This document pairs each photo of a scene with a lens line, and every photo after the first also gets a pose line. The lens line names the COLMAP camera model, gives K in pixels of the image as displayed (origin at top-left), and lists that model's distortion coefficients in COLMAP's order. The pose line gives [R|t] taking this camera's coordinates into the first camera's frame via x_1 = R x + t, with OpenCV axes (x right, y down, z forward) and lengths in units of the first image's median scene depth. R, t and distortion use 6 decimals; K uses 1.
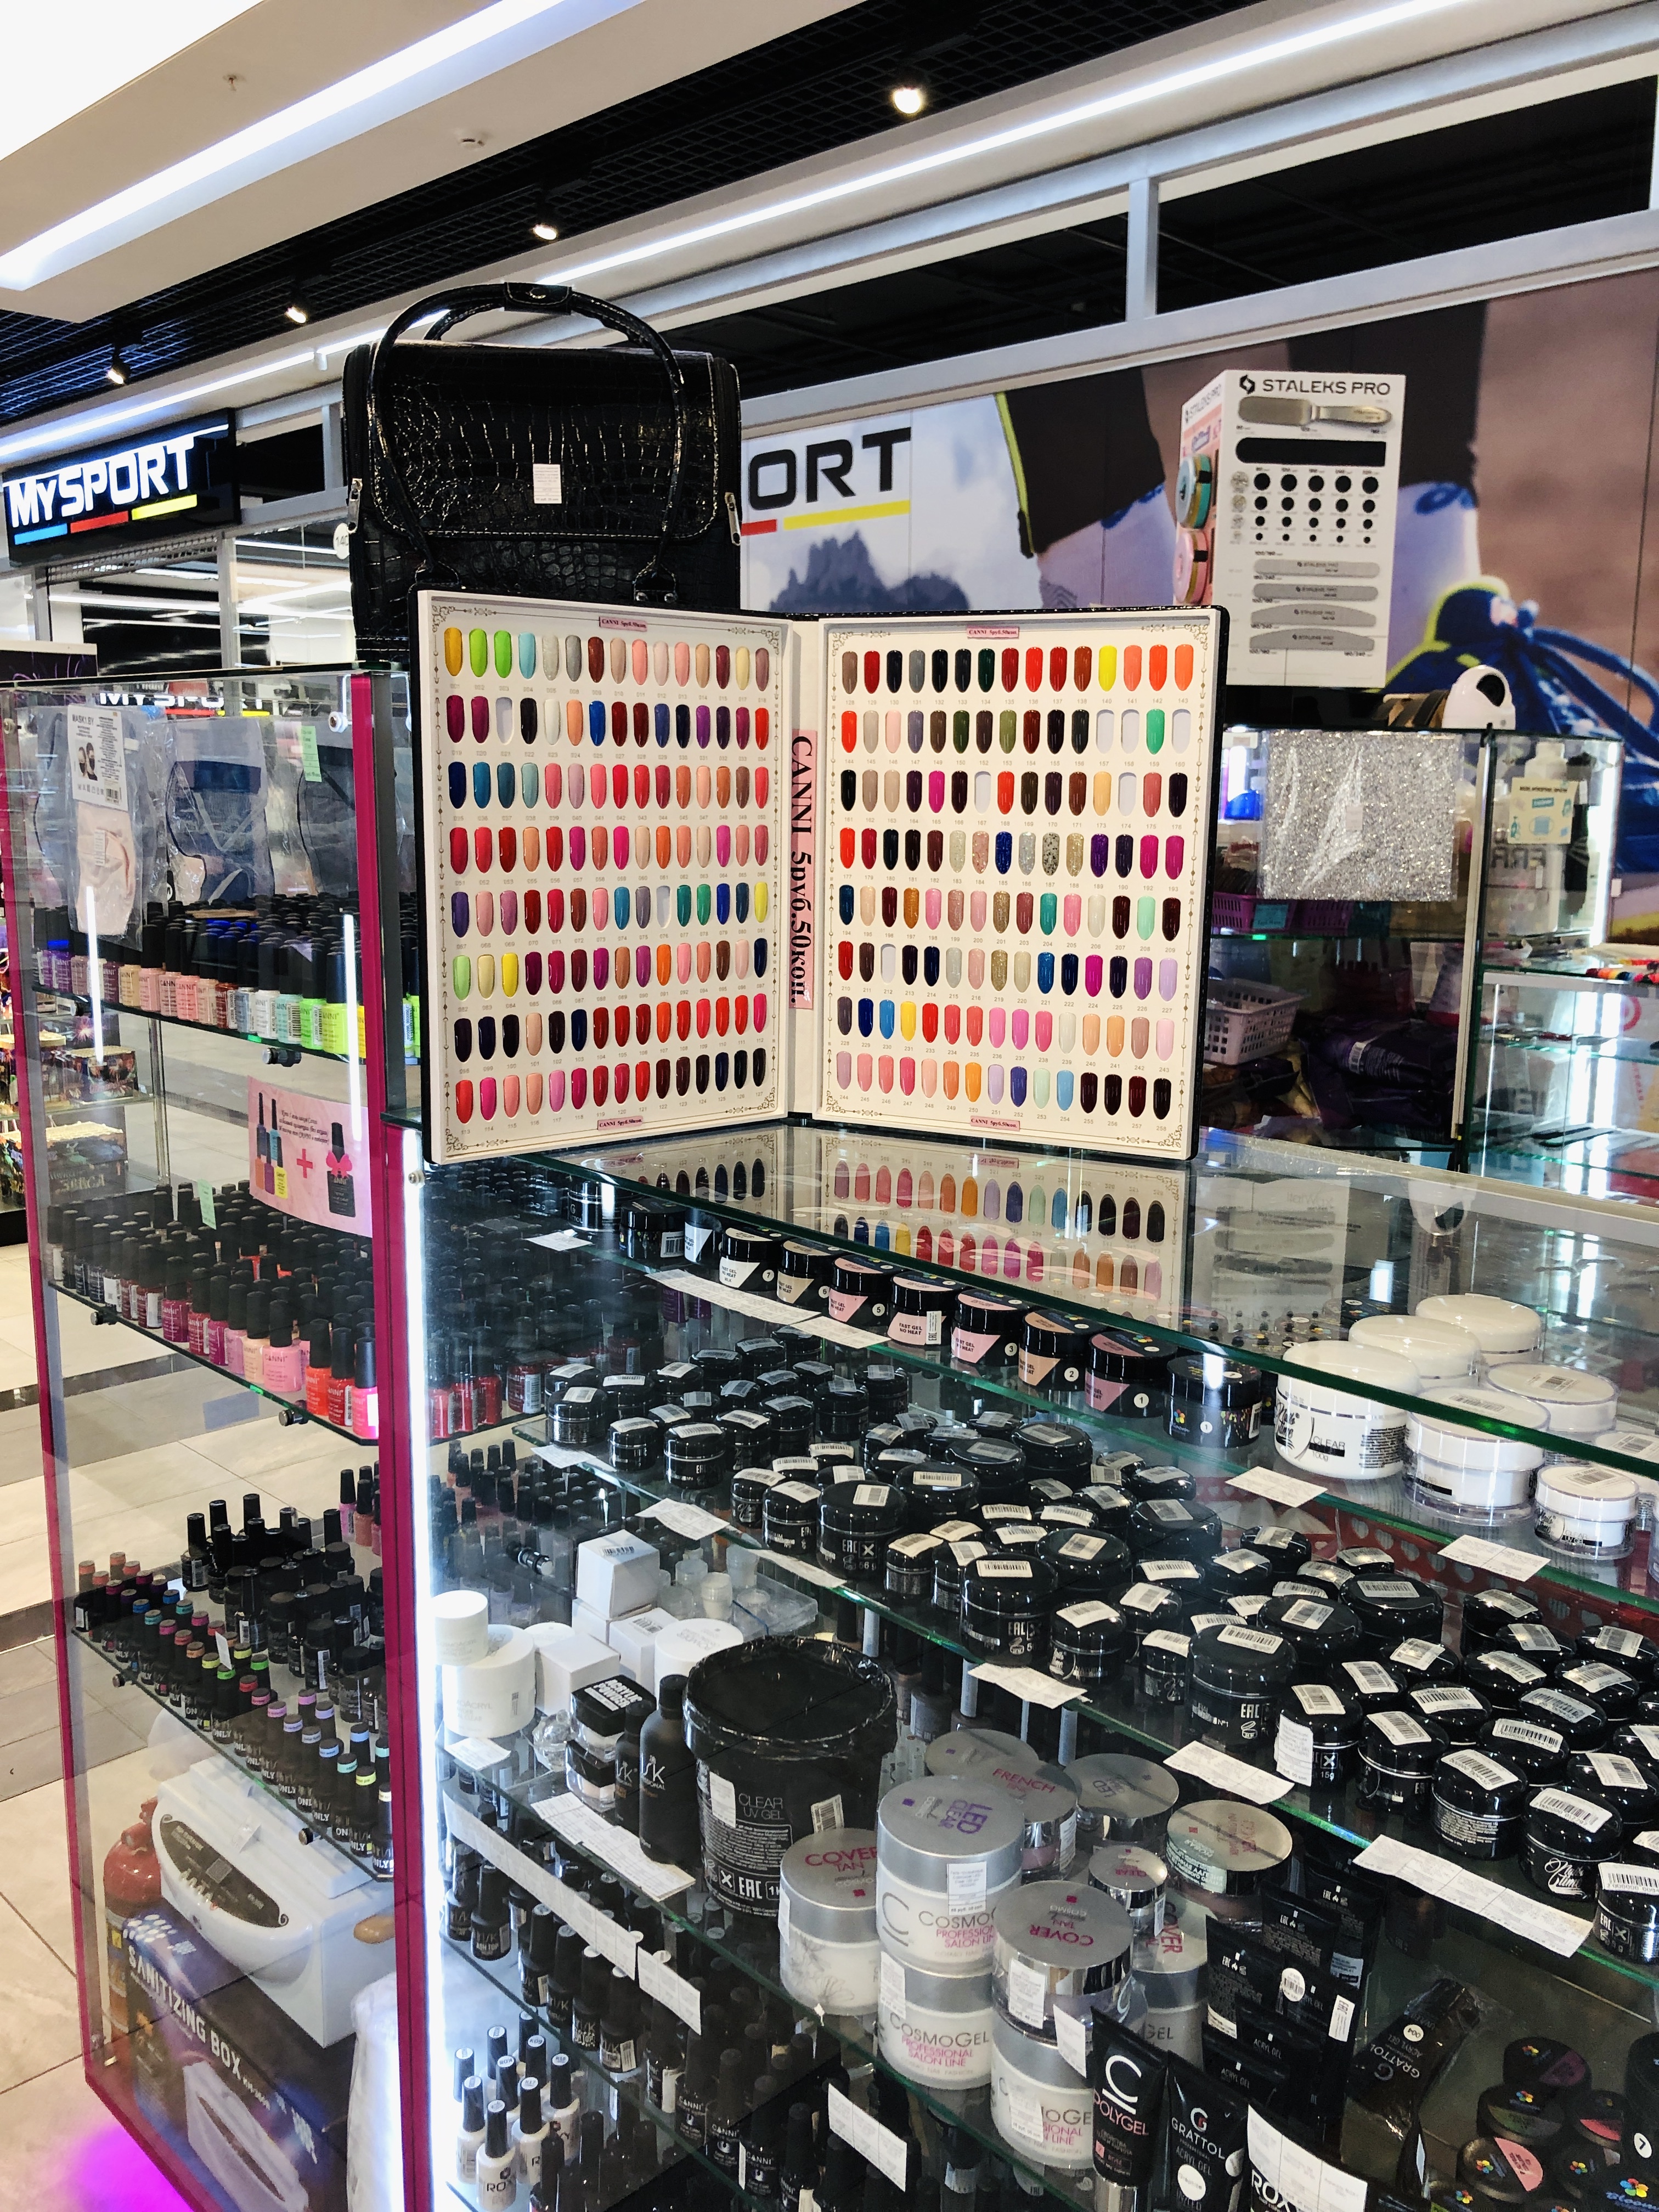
lens RADIAL K [[1818.7, 0, 827.9], [0, 1818.7, 1104.6], [0, 0, 1]] dist [0.029575, -0.020333]
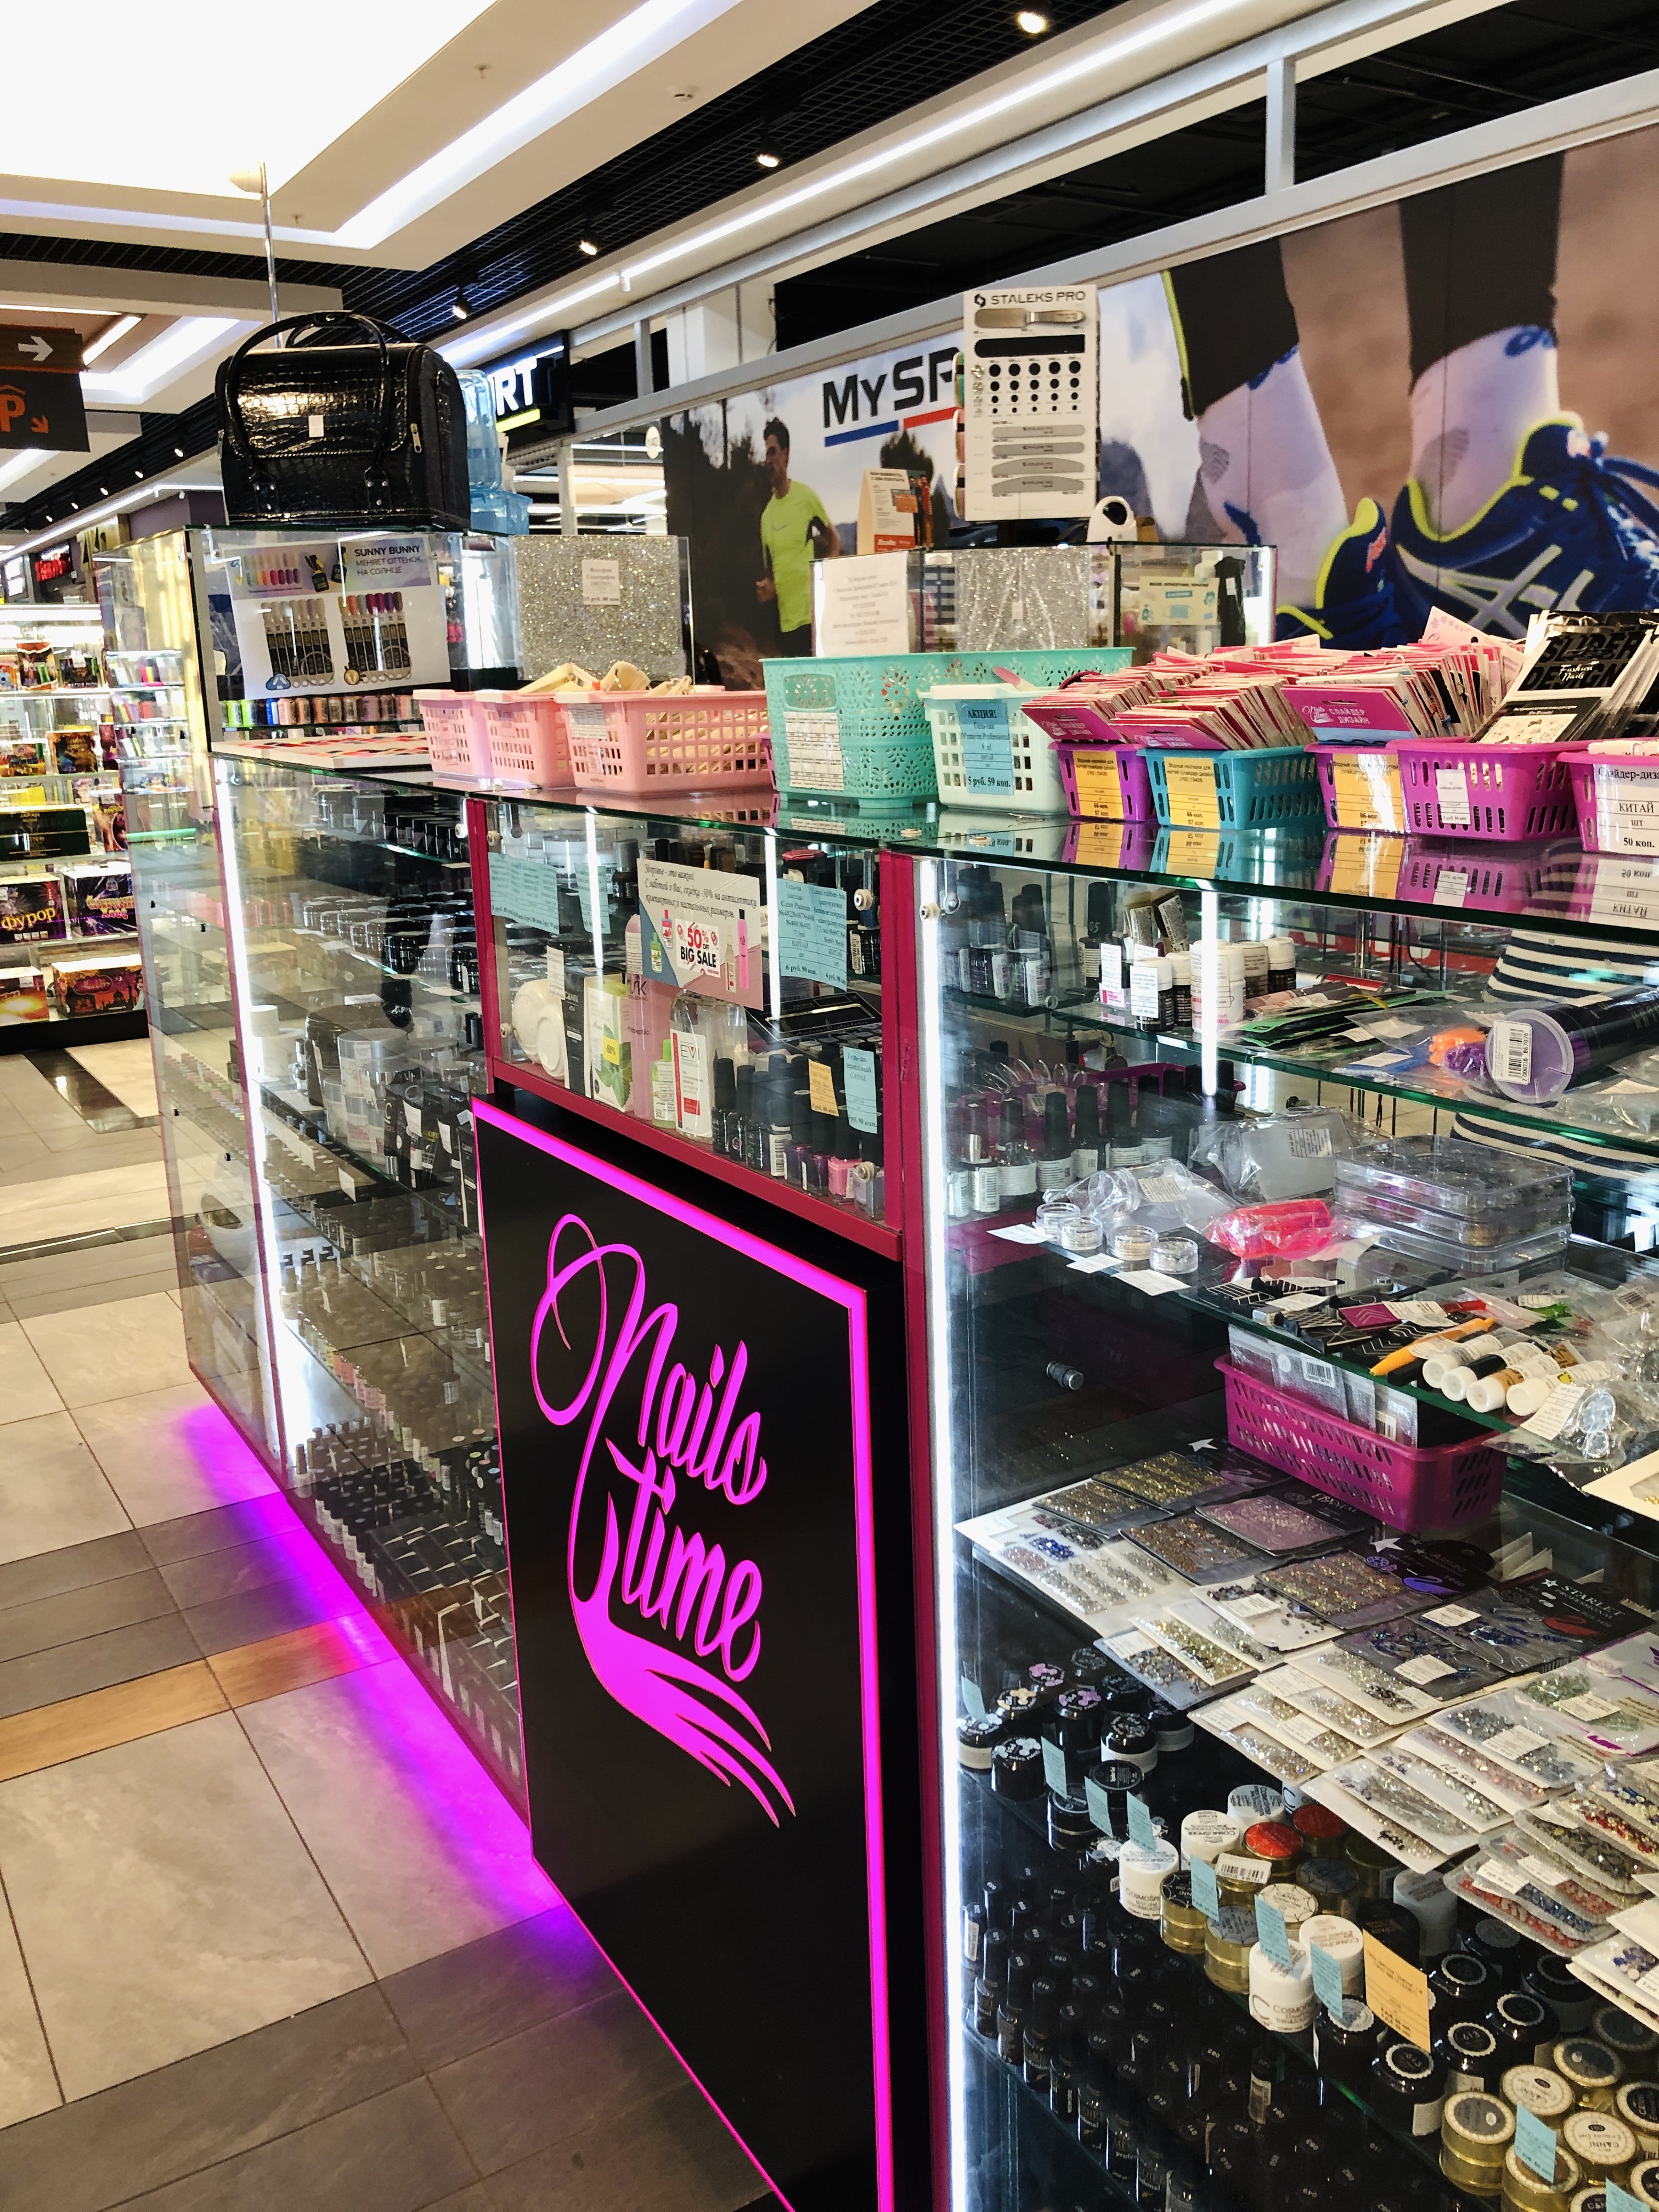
lens RADIAL K [[1818.7, 0, 852.0], [0, 1818.7, 1089.6], [0, 0, 1]] dist [0.029575, -0.020333]
pose [[0.976638, 0.012553, -0.214526, 0.164843], [-0.001205, 0.998597, 0.052948, 0.050039], [0.214890, -0.051453, 0.975282, -0.154185]]
